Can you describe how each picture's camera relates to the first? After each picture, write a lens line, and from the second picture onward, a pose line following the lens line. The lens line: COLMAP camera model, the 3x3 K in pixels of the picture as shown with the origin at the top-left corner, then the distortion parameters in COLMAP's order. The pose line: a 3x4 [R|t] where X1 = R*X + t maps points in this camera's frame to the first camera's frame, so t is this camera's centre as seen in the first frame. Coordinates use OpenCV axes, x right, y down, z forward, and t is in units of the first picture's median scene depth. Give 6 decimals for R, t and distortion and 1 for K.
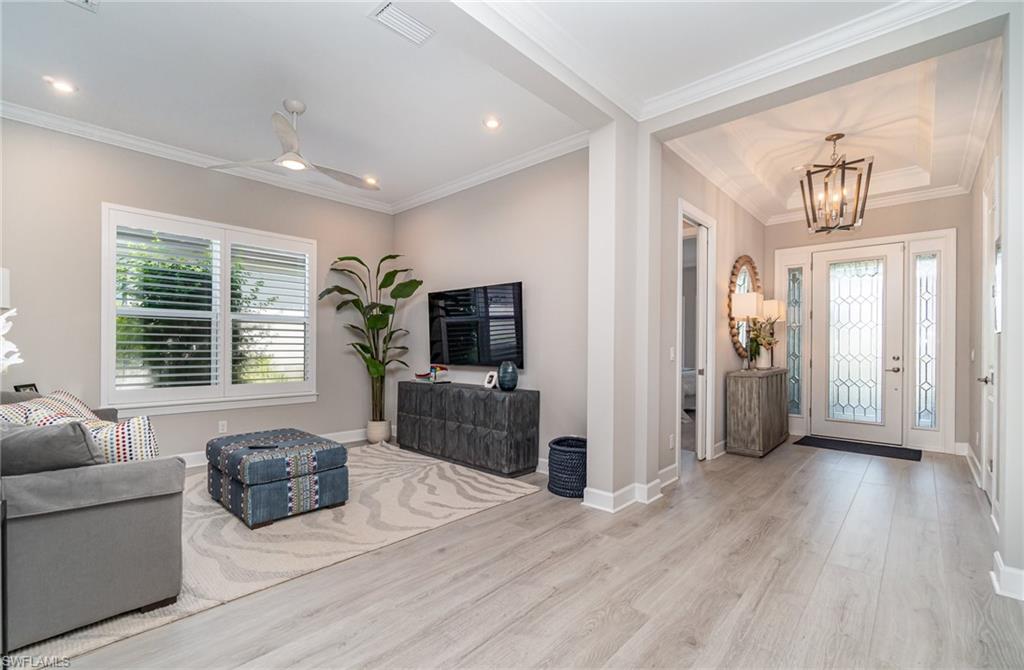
lens RADIAL K [[451.3, 0, 506.0], [0, 451.3, 348.2], [0, 0, 1]] dist [0.001556, 0.000117]
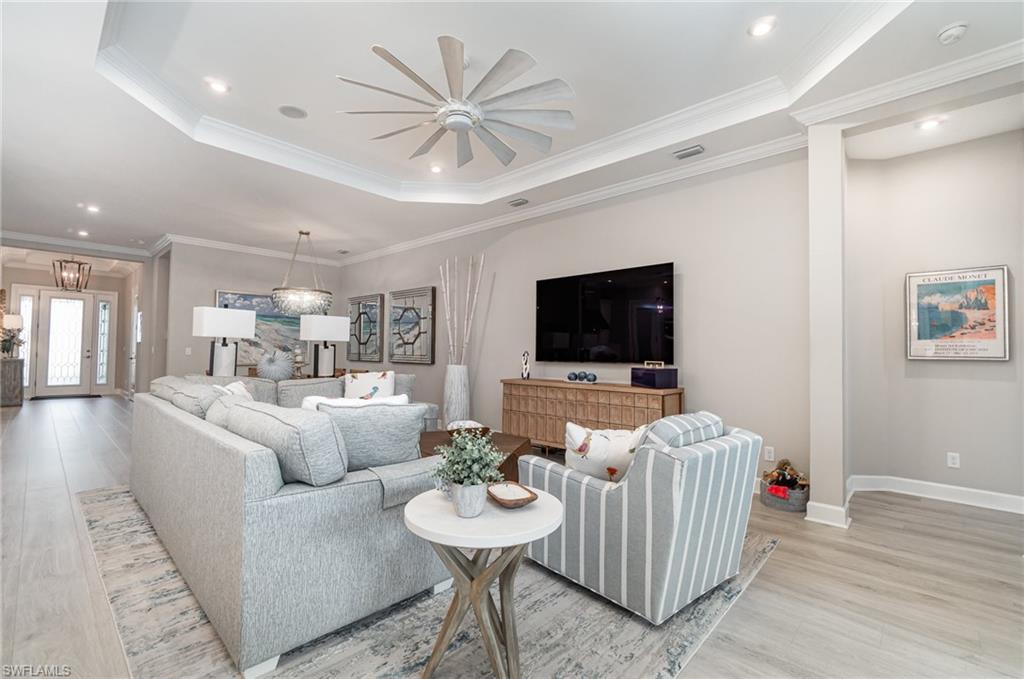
lens RADIAL K [[452.6, 0, 517.0], [0, 452.6, 339.4], [0, 0, 1]] dist [-0.002313, -0.000806]
pose [[0.009503, 0.021786, 0.999717, -1.183091], [-0.011347, 0.999701, -0.021678, -0.007586], [-0.999890, -0.011138, 0.009747, -0.970395]]
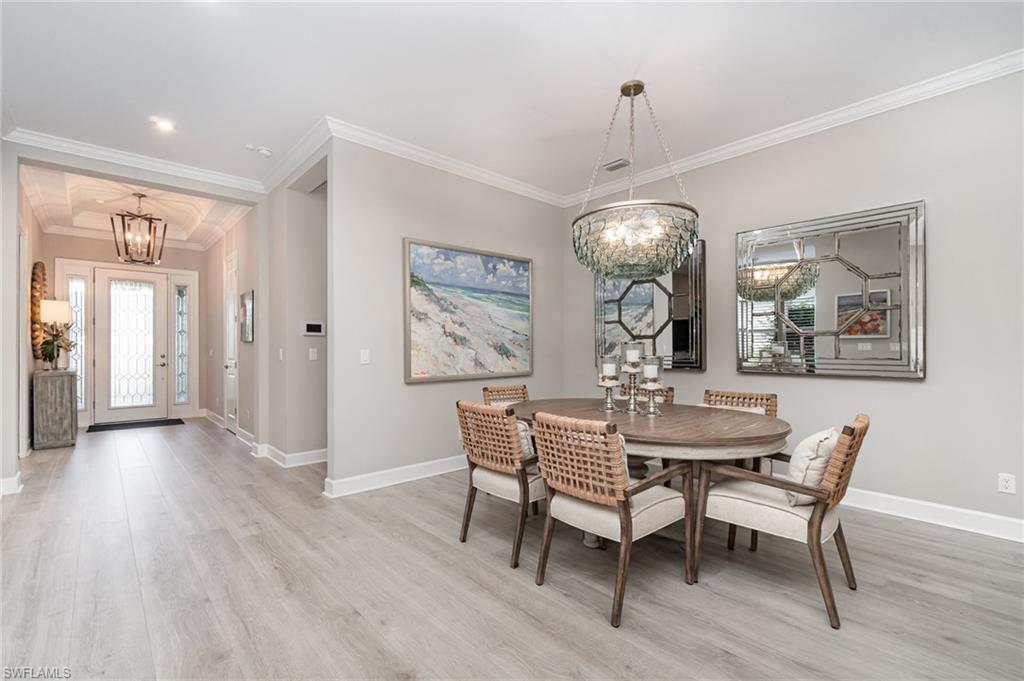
lens RADIAL K [[452.6, 0, 503.0], [0, 452.6, 345.8], [0, 0, 1]] dist [-0.002313, -0.000806]
pose [[0.097751, -0.001168, 0.995210, -0.444906], [0.005420, 0.999985, 0.000642, -0.005536], [-0.995196, 0.005332, 0.097756, -0.190266]]
